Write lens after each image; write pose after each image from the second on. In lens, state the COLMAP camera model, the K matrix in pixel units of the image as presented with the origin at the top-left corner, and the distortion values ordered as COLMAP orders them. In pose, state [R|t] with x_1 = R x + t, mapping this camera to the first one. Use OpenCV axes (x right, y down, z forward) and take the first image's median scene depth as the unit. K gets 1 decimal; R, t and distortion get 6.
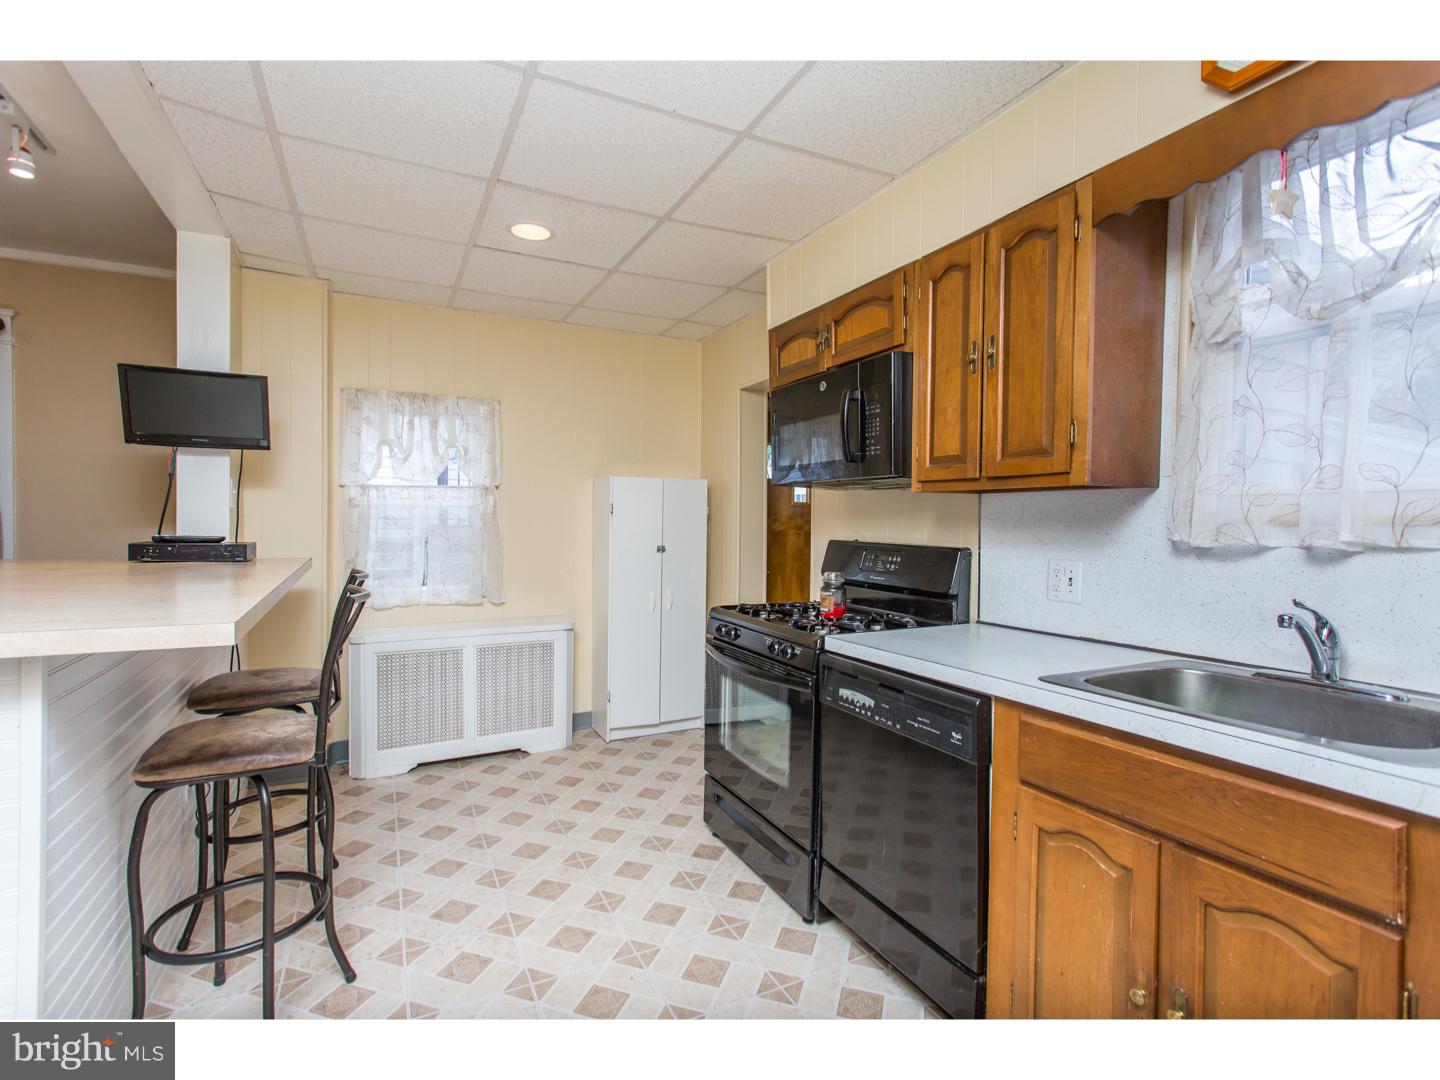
lens RADIAL K [[672.5, 0, 713.0], [0, 672.5, 534.1], [0, 0, 1]] dist [0.002122, 0.000779]
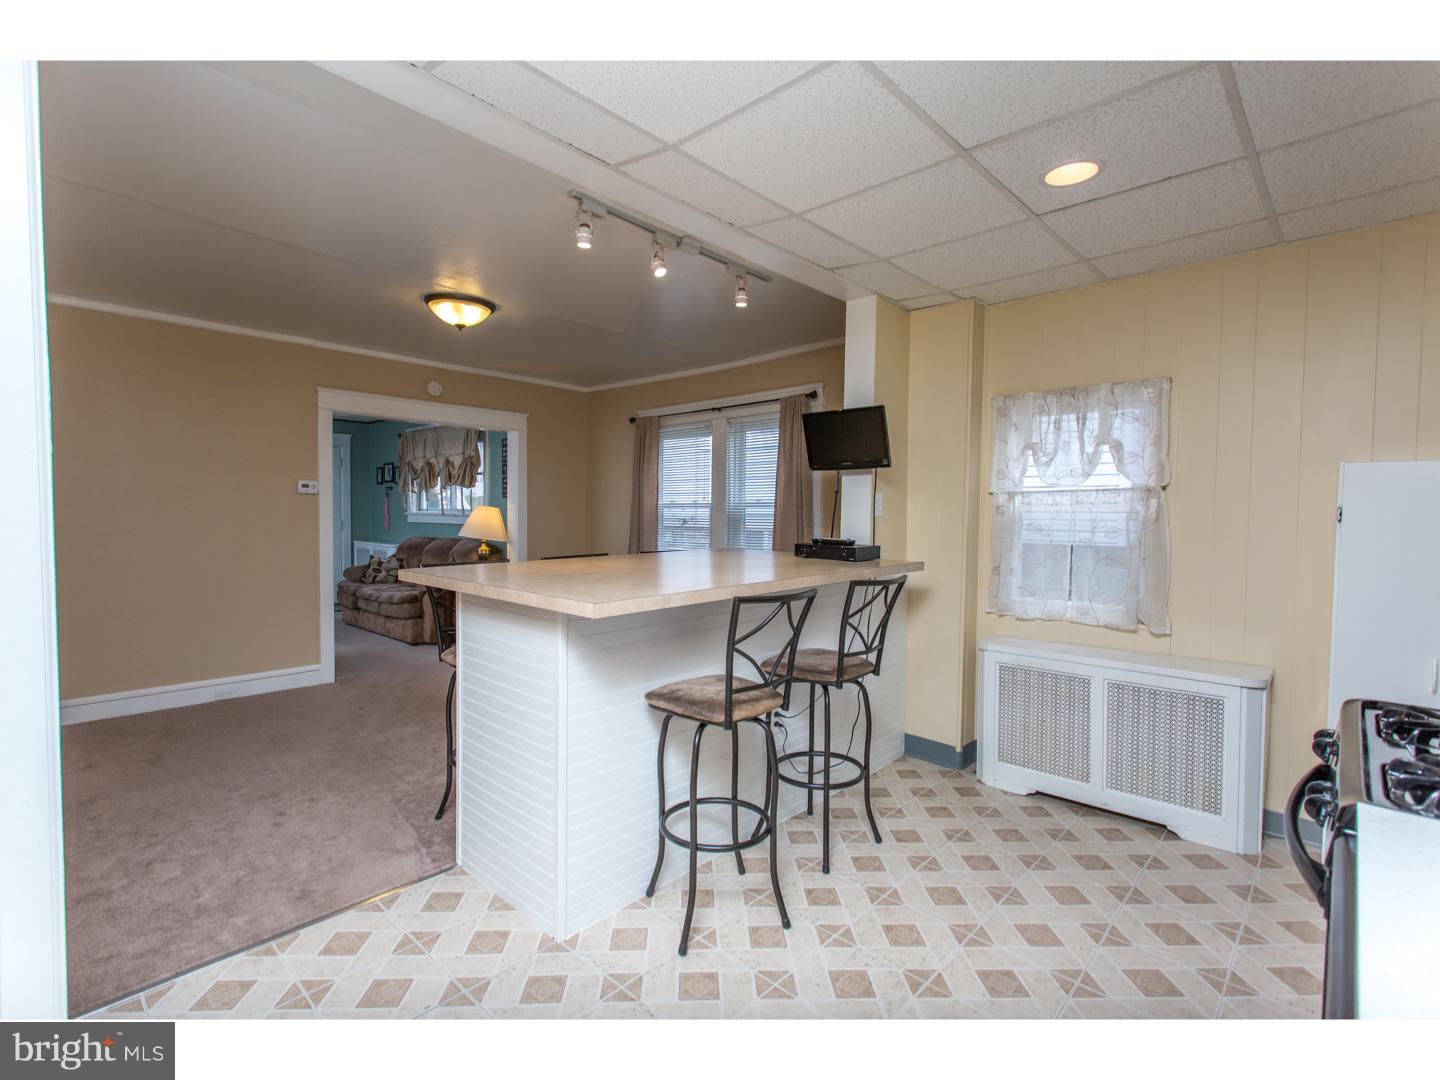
lens RADIAL K [[672.5, 0, 713.0], [0, 672.5, 534.1], [0, 0, 1]] dist [0.002122, 0.000779]
pose [[0.341982, 0.026403, -0.939335, 0.266550], [-0.023754, 0.999529, 0.019447, -0.019741], [0.939406, 0.015662, 0.342448, 0.253532]]
